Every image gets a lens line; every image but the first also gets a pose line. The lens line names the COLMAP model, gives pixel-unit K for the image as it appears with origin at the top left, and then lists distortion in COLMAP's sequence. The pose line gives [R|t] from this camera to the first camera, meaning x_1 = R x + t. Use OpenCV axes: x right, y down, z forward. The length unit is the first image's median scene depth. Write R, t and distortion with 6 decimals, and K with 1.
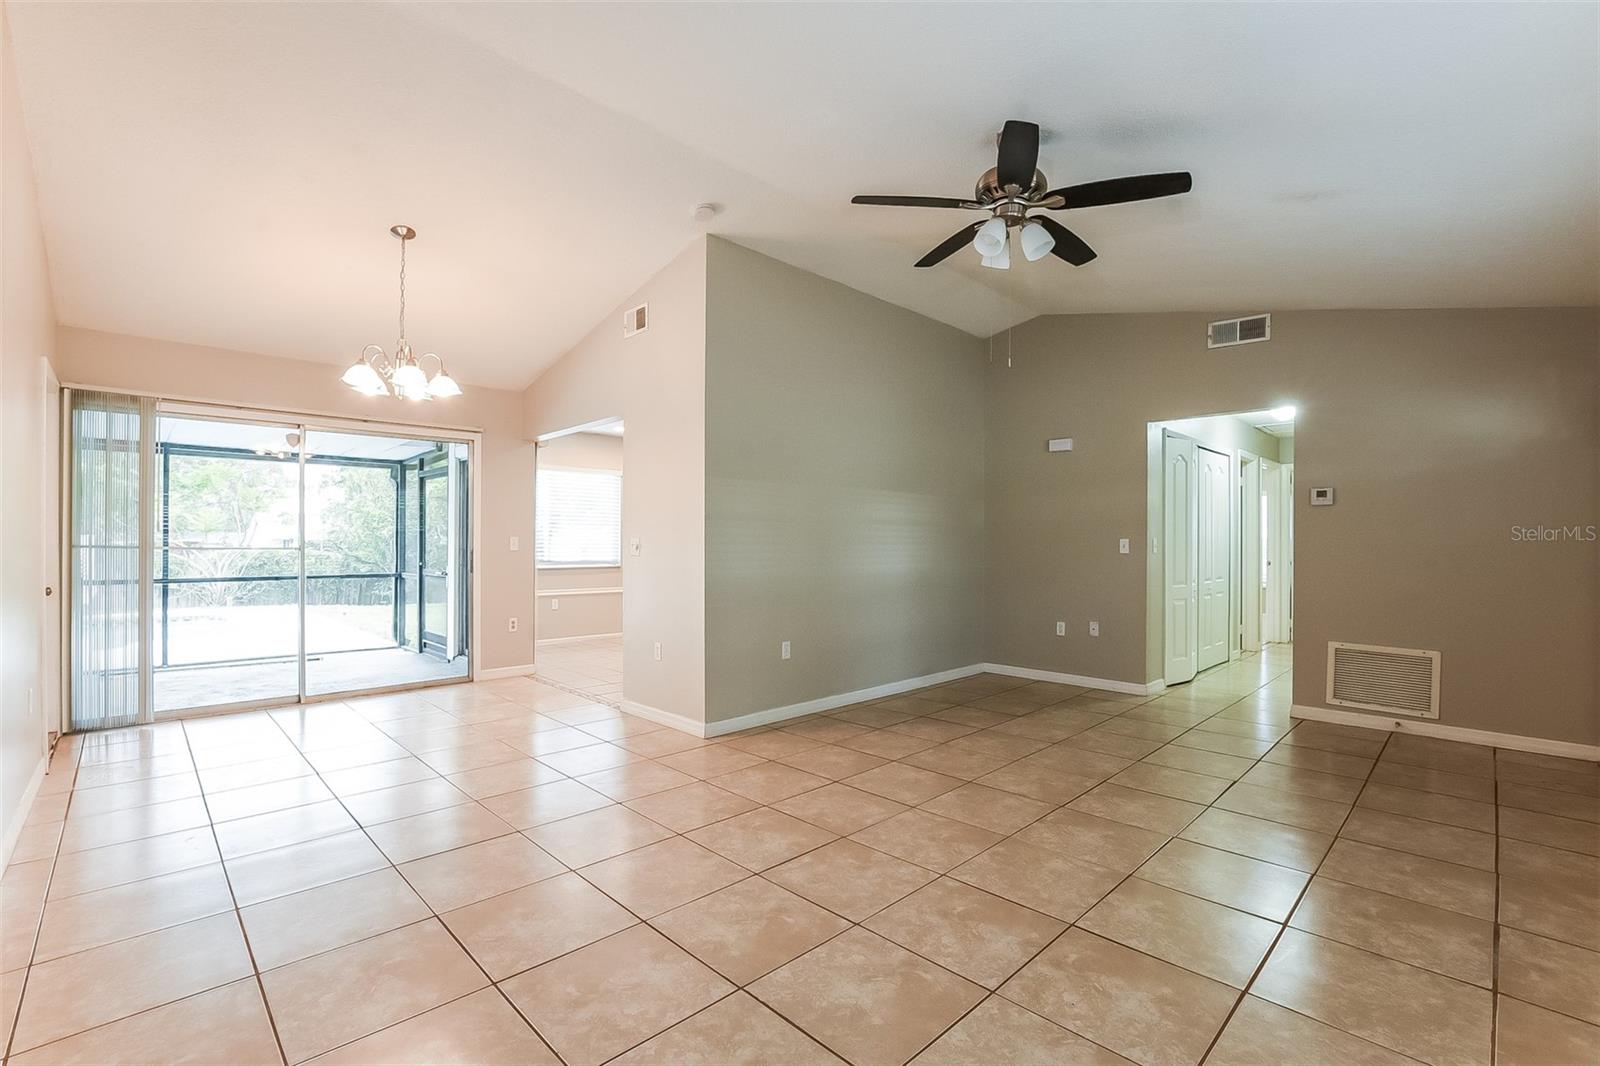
lens RADIAL K [[701.1, 0, 787.3], [0, 701.1, 542.8], [0, 0, 1]] dist [-0.034016, 0.000068]
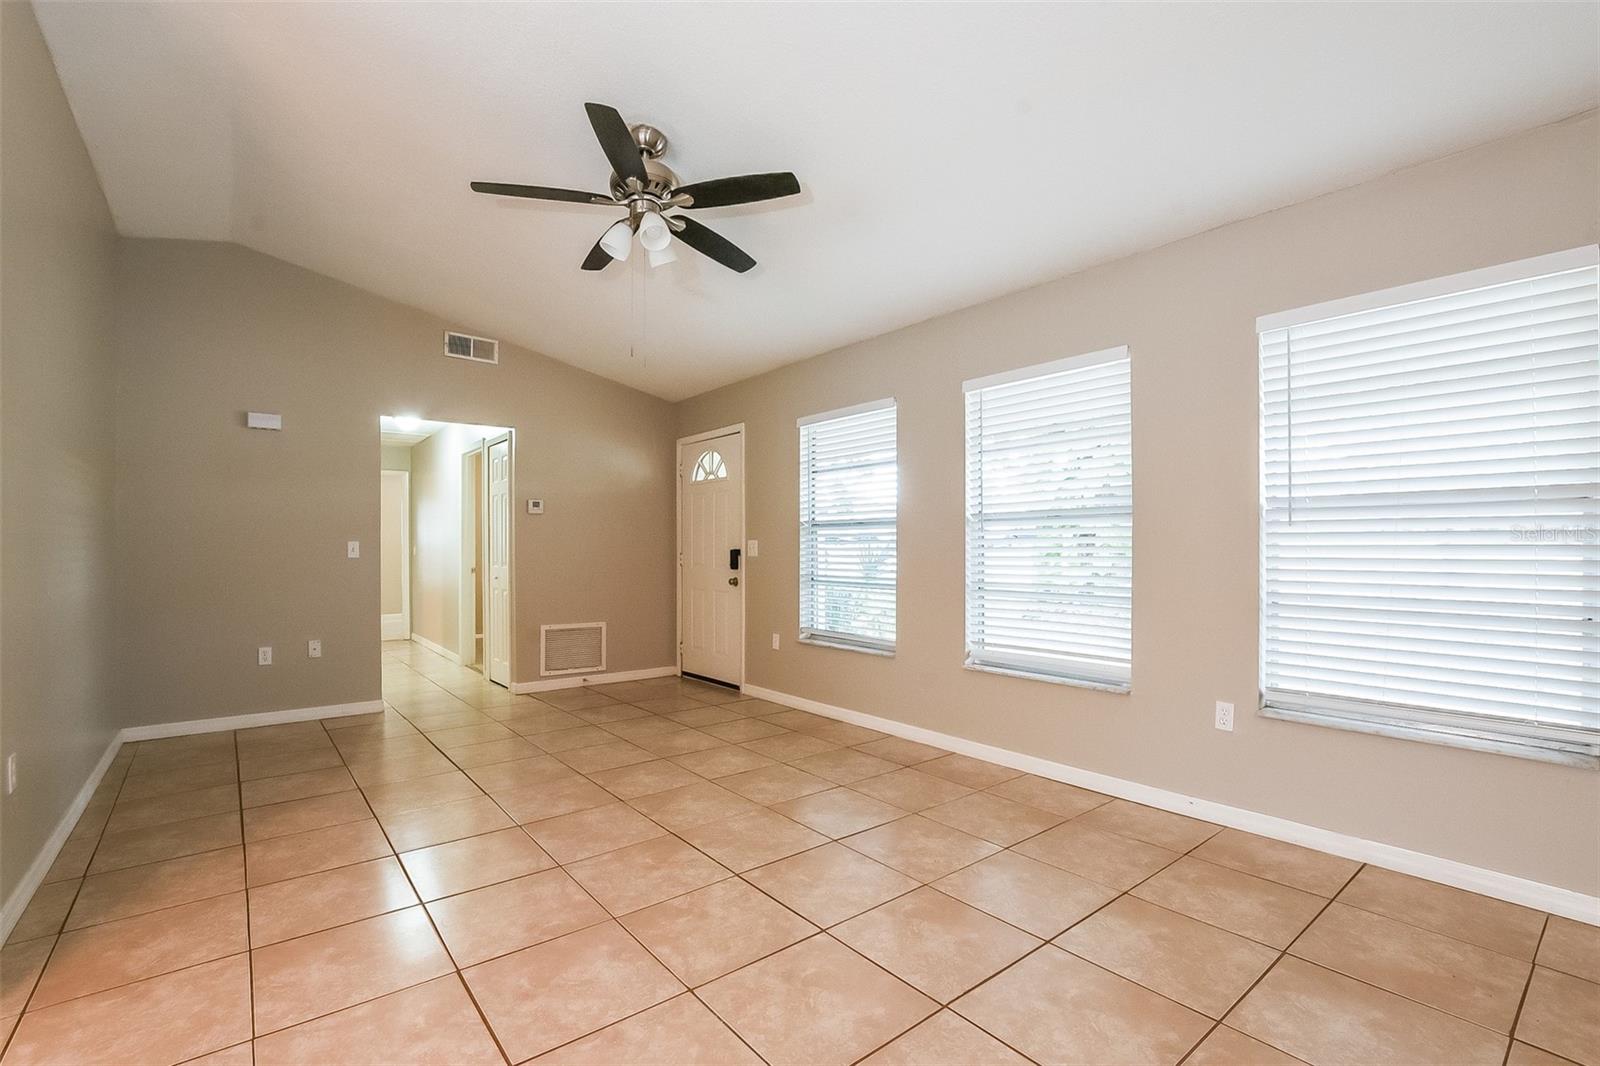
lens RADIAL K [[716.1, 0, 768.5], [0, 716.1, 548.6], [0, 0, 1]] dist [-0.034199, 0.000145]
pose [[0.105769, -0.007797, 0.994360, -0.546344], [0.004108, 0.999964, 0.007404, -0.000987], [-0.994382, 0.003301, 0.105797, 0.583468]]
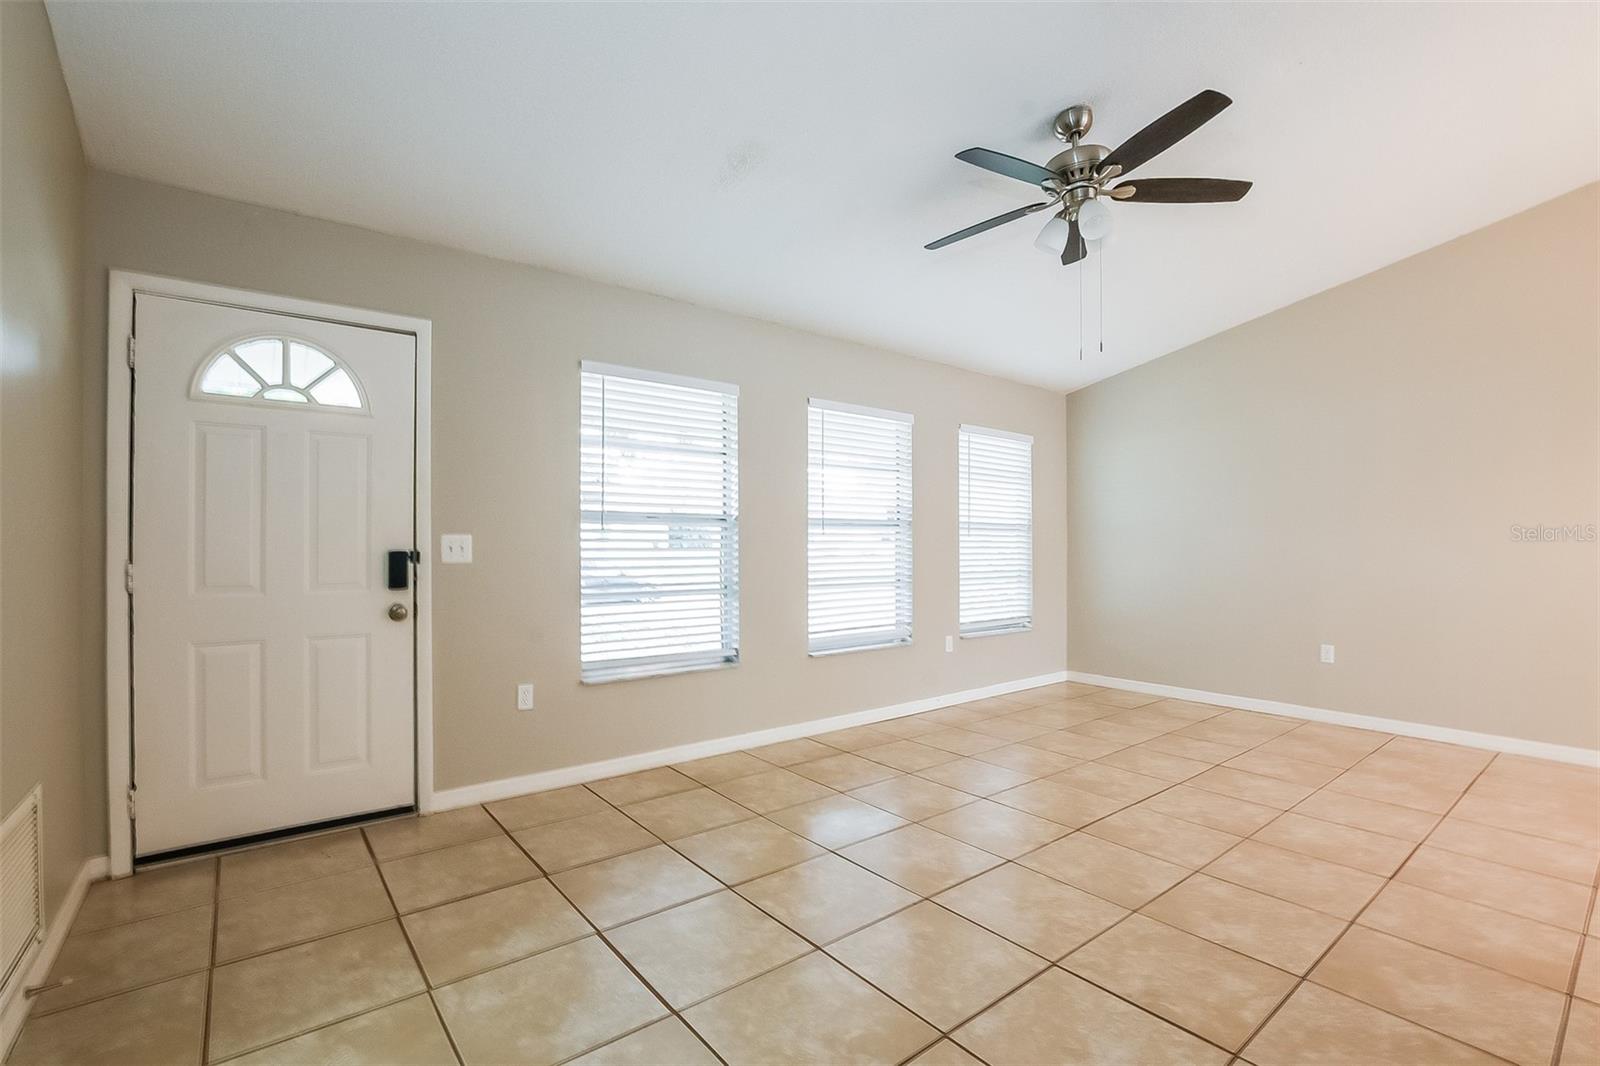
lens RADIAL K [[710.8, 0, 802.5], [0, 710.8, 549.3], [0, 0, 1]] dist [-0.033769, 0.001073]
pose [[-0.996113, -0.004638, 0.087967, 0.495752], [-0.004478, 0.999988, 0.002013, 0.006919], [-0.087975, 0.001611, -0.996121, 1.615558]]
